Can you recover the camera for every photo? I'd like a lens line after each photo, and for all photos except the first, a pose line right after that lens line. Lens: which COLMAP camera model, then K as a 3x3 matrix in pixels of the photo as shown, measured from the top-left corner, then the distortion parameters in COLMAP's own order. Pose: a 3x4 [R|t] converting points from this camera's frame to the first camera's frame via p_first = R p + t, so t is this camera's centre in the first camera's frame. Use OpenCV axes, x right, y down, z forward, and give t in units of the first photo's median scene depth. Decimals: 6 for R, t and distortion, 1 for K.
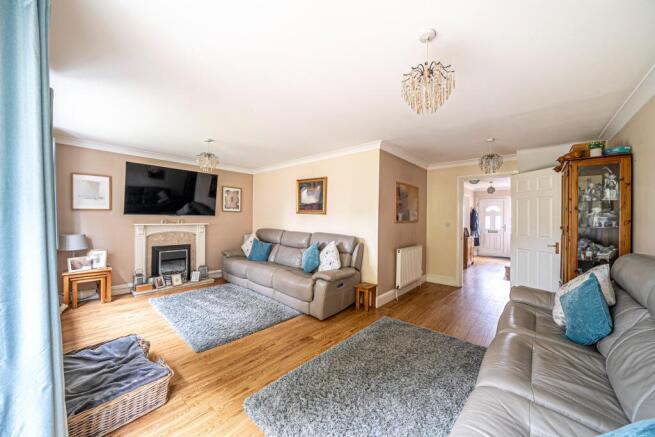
lens RADIAL K [[235.6, 0, 324.2], [0, 235.6, 220.4], [0, 0, 1]] dist [0.000418, 0.000042]
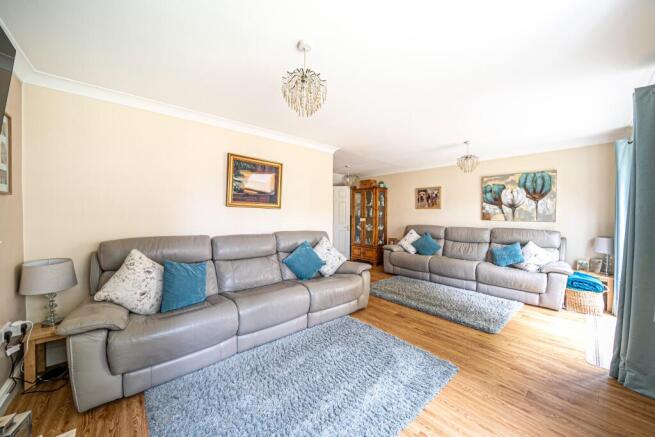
lens RADIAL K [[235.6, 0, 323.5], [0, 235.6, 212.1], [0, 0, 1]] dist [0.000418, 0.000042]
pose [[0.132887, -0.014514, 0.991025, -0.921720], [-0.003104, 0.999882, 0.015060, -0.030211], [-0.991126, -0.005077, 0.132826, 0.861961]]
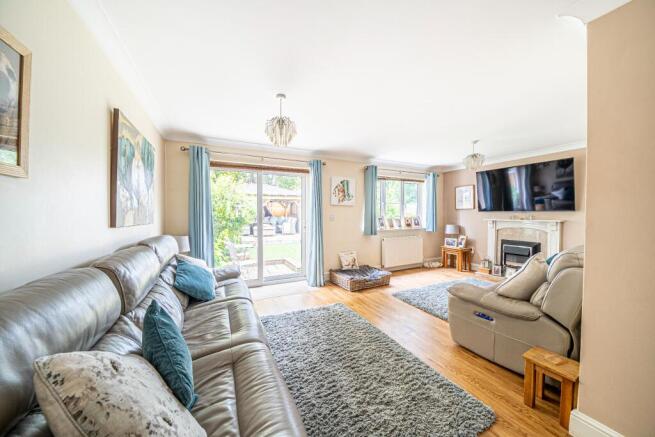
lens RADIAL K [[225.0, 0, 326.3], [0, 225.0, 217.9], [0, 0, 1]] dist [0.000831, 0.000027]
pose [[-0.361652, 0.006337, -0.932292, 0.689556], [-0.006561, 0.999935, 0.009342, 0.003265], [0.932290, 0.009495, -0.361587, 0.709101]]
